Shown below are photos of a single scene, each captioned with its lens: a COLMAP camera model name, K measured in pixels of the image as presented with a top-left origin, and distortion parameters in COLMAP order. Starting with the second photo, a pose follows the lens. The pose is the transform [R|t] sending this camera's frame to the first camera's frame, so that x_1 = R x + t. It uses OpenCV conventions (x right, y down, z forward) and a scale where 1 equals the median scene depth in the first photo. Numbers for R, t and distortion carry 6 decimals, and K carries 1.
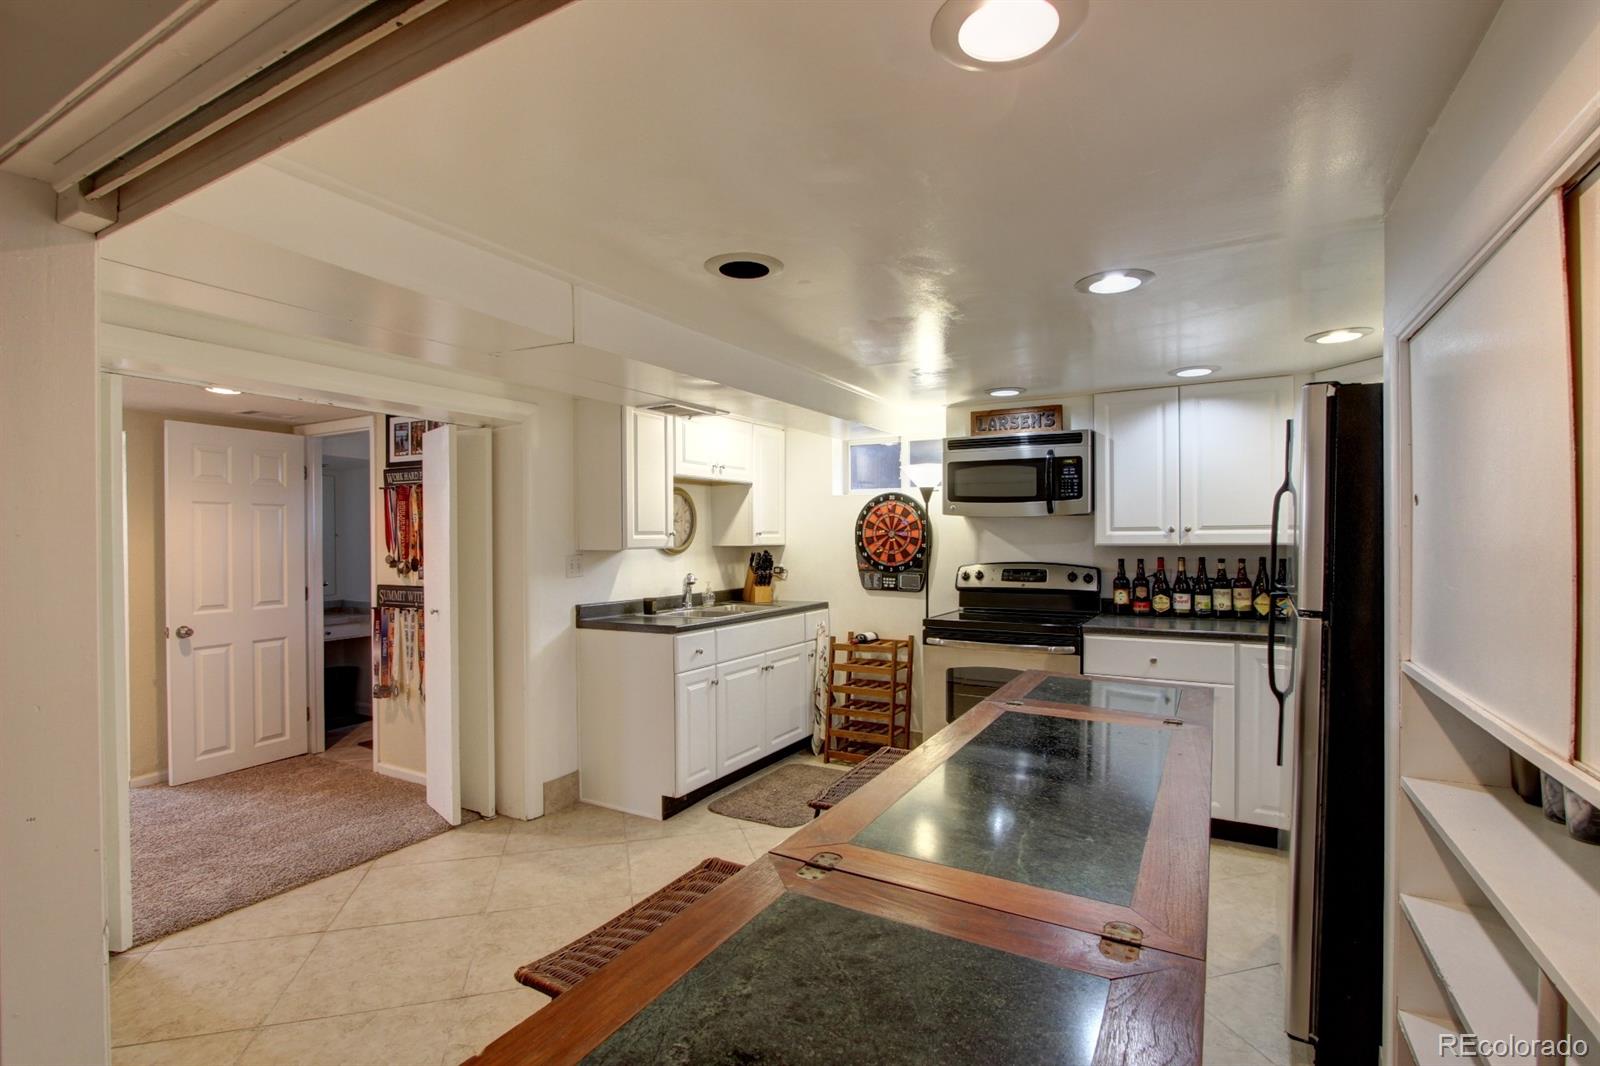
lens RADIAL K [[745.4, 0, 795.2], [0, 745.4, 537.5], [0, 0, 1]] dist [-0.017724, 0.002327]
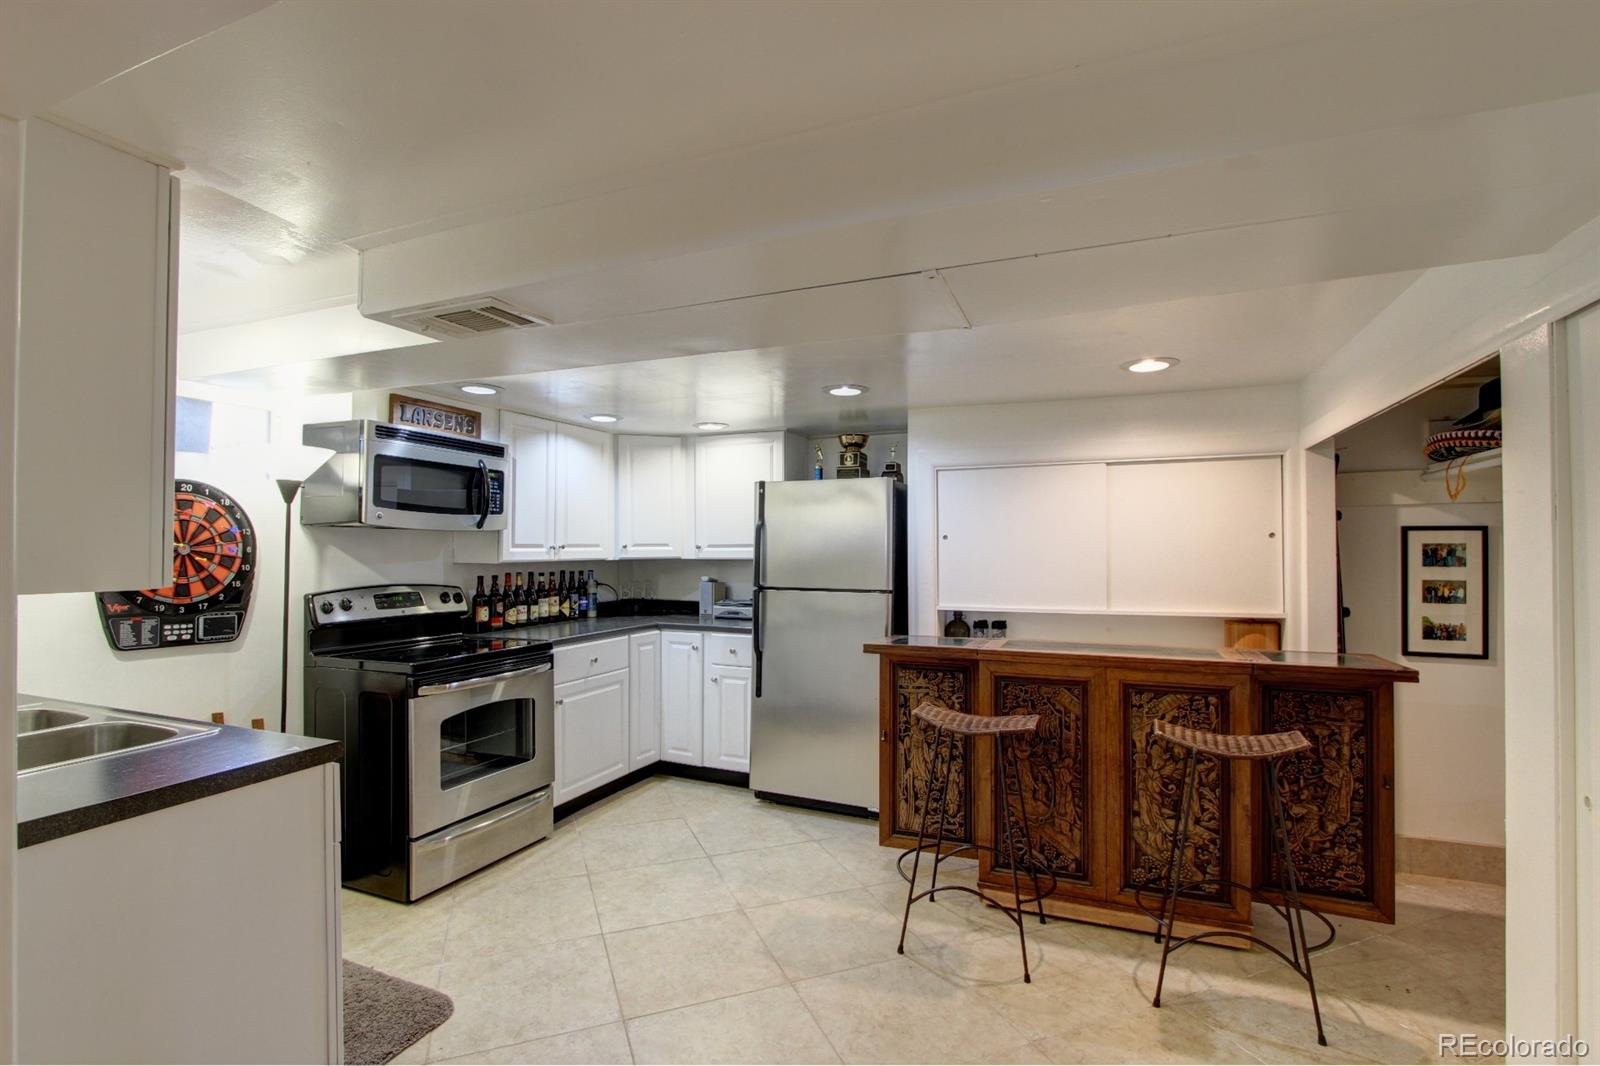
lens RADIAL K [[745.4, 0, 799.7], [0, 745.4, 540.1], [0, 0, 1]] dist [-0.017724, 0.002327]
pose [[-0.117297, 0.019725, 0.992901, -0.583681], [0.006196, 0.999798, -0.019130, 0.002396], [-0.993078, 0.003908, -0.117395, 0.673924]]
